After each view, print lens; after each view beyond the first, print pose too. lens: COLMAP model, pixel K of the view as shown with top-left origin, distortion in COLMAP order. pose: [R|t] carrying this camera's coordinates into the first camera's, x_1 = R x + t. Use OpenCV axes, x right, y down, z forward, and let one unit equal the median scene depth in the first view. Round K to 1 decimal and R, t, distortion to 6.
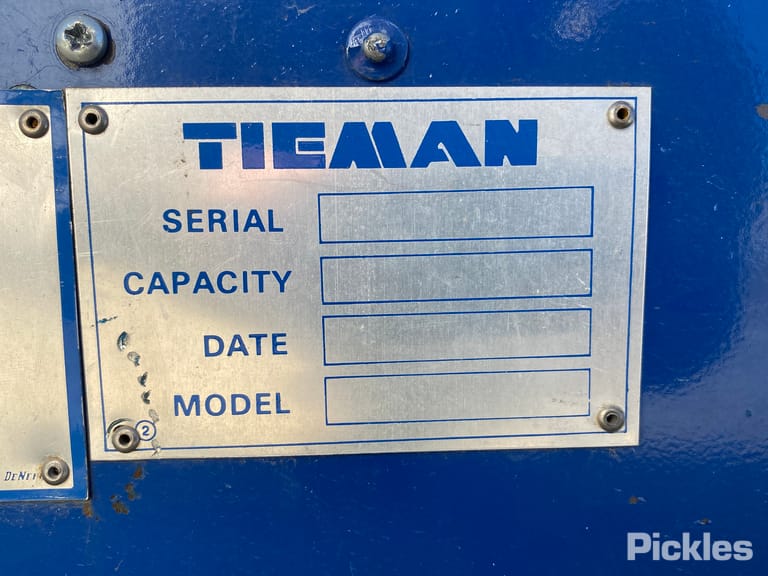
lens RADIAL K [[750.6, 0, 384.2], [0, 750.6, 285.8], [0, 0, 1]] dist [-0.007031, 0.000000]
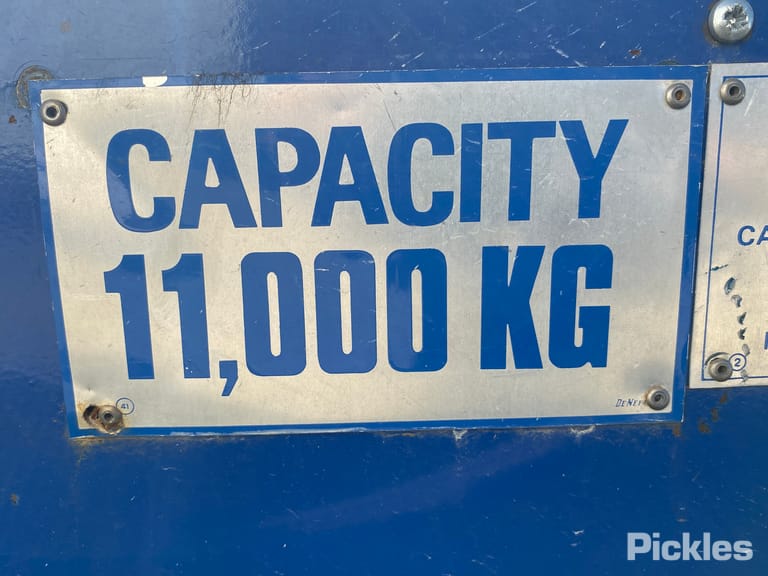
lens RADIAL K [[666.2, 0, 383.8], [0, 666.2, 290.6], [0, 0, 1]] dist [0.014071, 0.006284]
pose [[0.999743, -0.015266, 0.016751, -0.887466], [0.014247, 0.998136, 0.059338, 0.011766], [-0.017626, -0.059084, 0.998097, -0.025072]]
